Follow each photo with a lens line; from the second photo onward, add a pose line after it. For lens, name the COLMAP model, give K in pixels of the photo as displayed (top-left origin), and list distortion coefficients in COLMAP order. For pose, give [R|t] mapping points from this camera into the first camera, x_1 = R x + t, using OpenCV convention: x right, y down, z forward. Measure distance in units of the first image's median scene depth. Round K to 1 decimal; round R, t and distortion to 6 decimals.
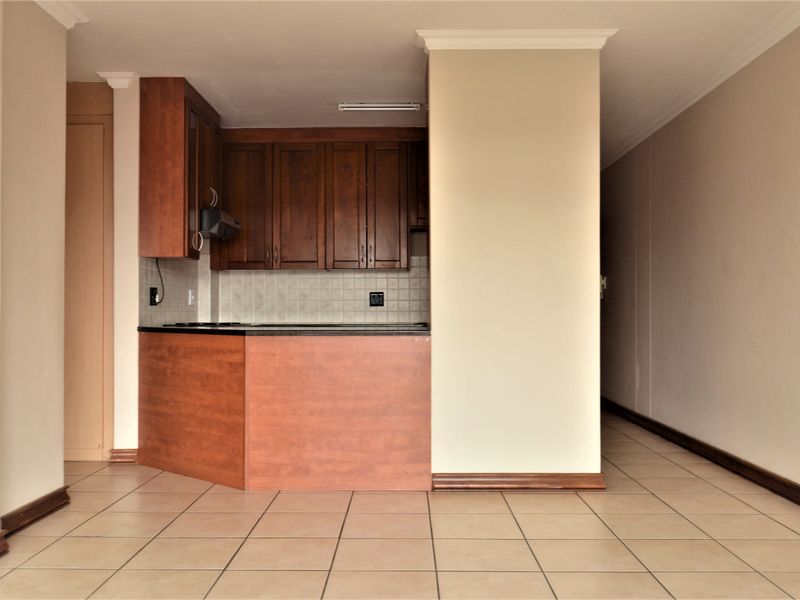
lens RADIAL K [[752.7, 0, 400.4], [0, 752.7, 300.8], [0, 0, 1]] dist [0.000171, 0.000000]
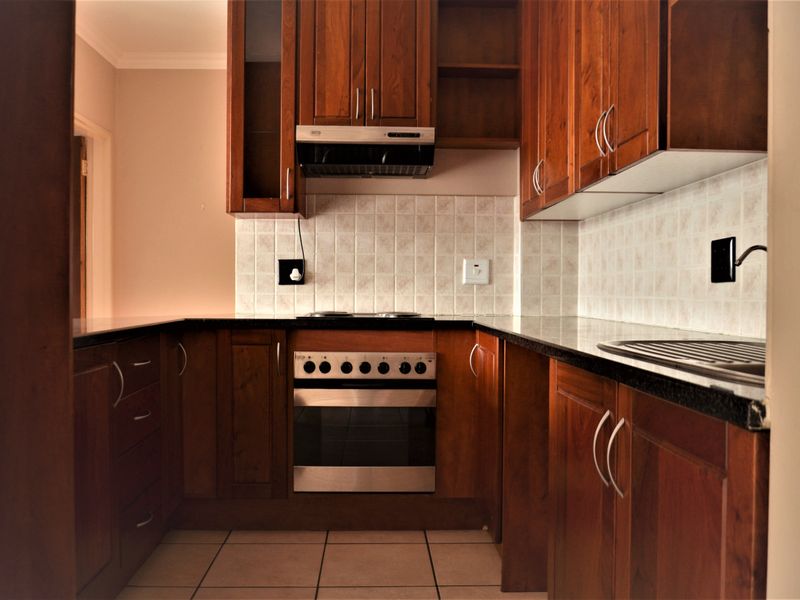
lens RADIAL K [[703.5, 0, 393.1], [0, 703.5, 300.6], [0, 0, 1]] dist [-0.039174, 0.021469]
pose [[0.044891, 0.013484, -0.998901, 0.383713], [0.005810, 0.999888, 0.013758, 0.015218], [0.998975, -0.006421, 0.044808, 1.234277]]
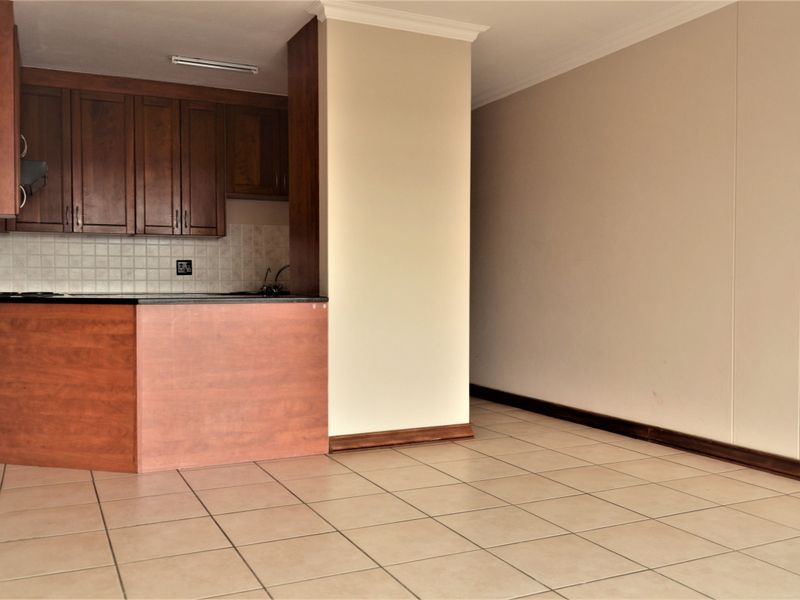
lens RADIAL K [[752.7, 0, 402.6], [0, 752.7, 299.8], [0, 0, 1]] dist [0.000171, 0.000000]
pose [[0.895432, -0.008427, 0.445119, -0.302638], [-0.007037, 0.999428, 0.033077, 0.007861], [-0.445143, -0.032751, 0.894860, 0.040460]]
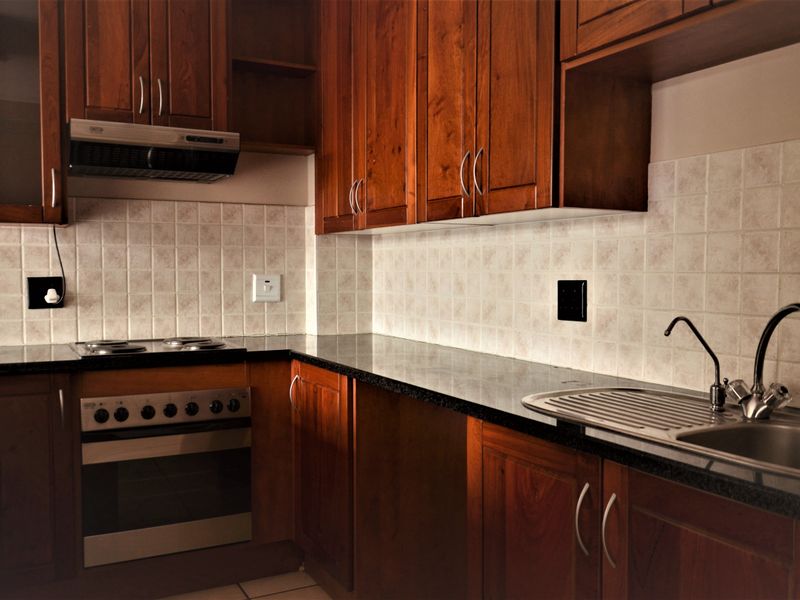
lens RADIAL K [[752.7, 0, 399.0], [0, 752.7, 300.7], [0, 0, 1]] dist [0.000171, 0.000000]
pose [[0.480064, 0.040744, -0.876287, 0.344327], [0.008920, 0.998642, 0.051320, -0.029821], [0.877188, -0.032454, 0.479049, 1.114803]]
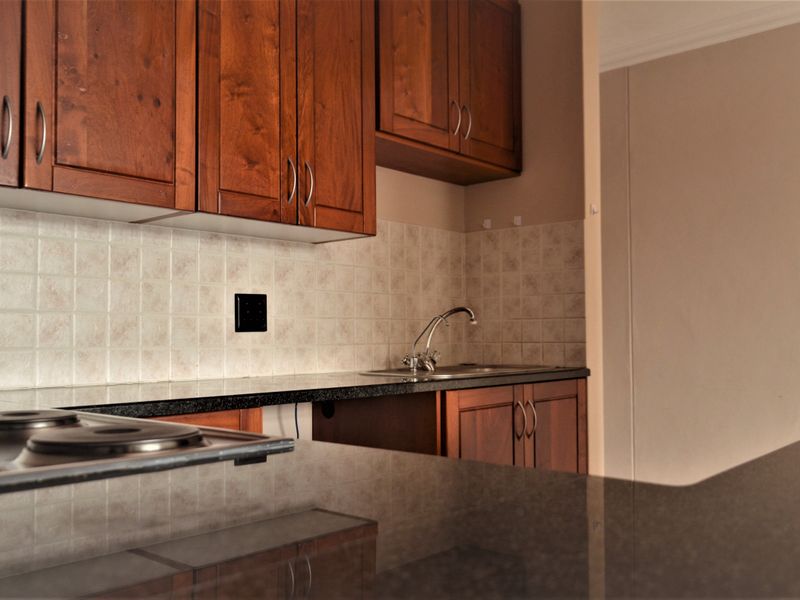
lens RADIAL K [[752.7, 0, 395.9], [0, 752.7, 305.3], [0, 0, 1]] dist [0.000171, 0.000000]
pose [[0.654211, 0.028984, 0.755757, -0.390363], [-0.000141, 0.999270, -0.038201, 0.012645], [-0.756312, 0.024885, 0.653738, 1.024763]]
